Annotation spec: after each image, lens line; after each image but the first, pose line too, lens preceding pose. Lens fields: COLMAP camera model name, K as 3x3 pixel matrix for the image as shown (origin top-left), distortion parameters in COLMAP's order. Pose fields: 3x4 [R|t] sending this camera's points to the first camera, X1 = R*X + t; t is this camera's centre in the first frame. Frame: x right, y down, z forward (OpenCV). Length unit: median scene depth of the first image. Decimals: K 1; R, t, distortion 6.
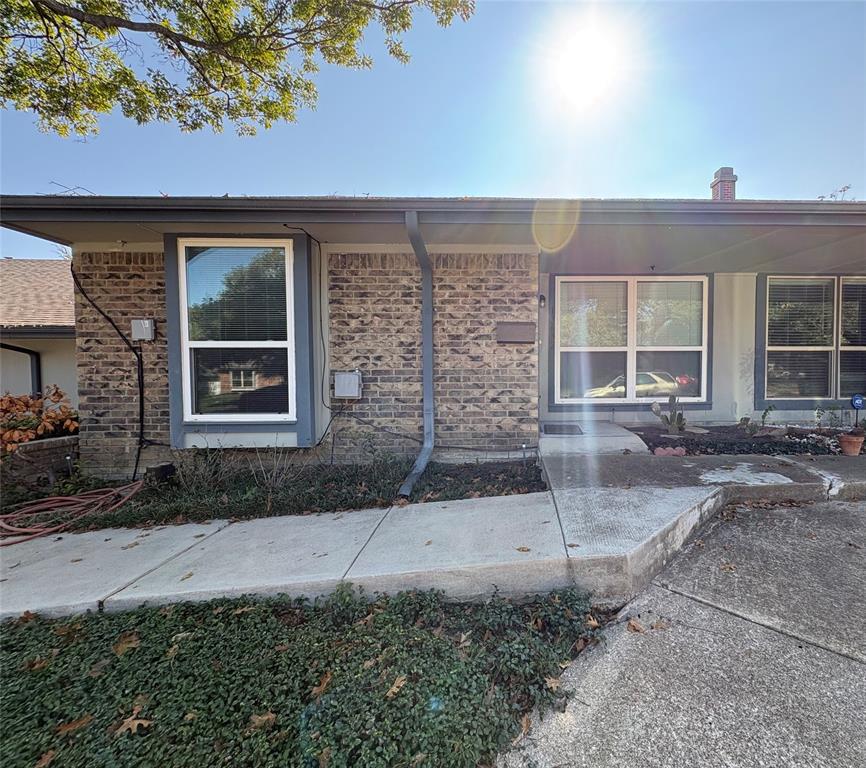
lens RADIAL K [[408.3, 0, 433.0], [0, 408.3, 384.0], [0, 0, 1]] dist [-0.000037, -0.000039]
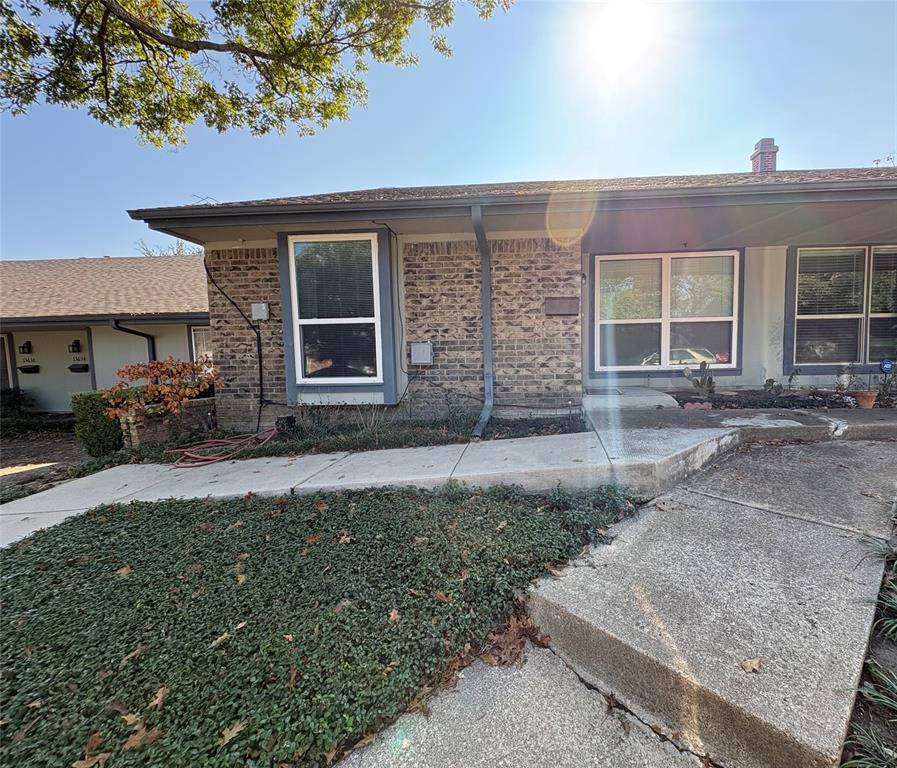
lens RADIAL K [[402.9, 0, 447.6], [0, 402.9, 386.2], [0, 0, 1]] dist [-0.000469, 0.000198]
pose [[0.998466, -0.018721, -0.052109, -0.068667], [0.021057, 0.998781, 0.044647, 0.044508], [0.051210, -0.045676, 0.997643, -0.176847]]
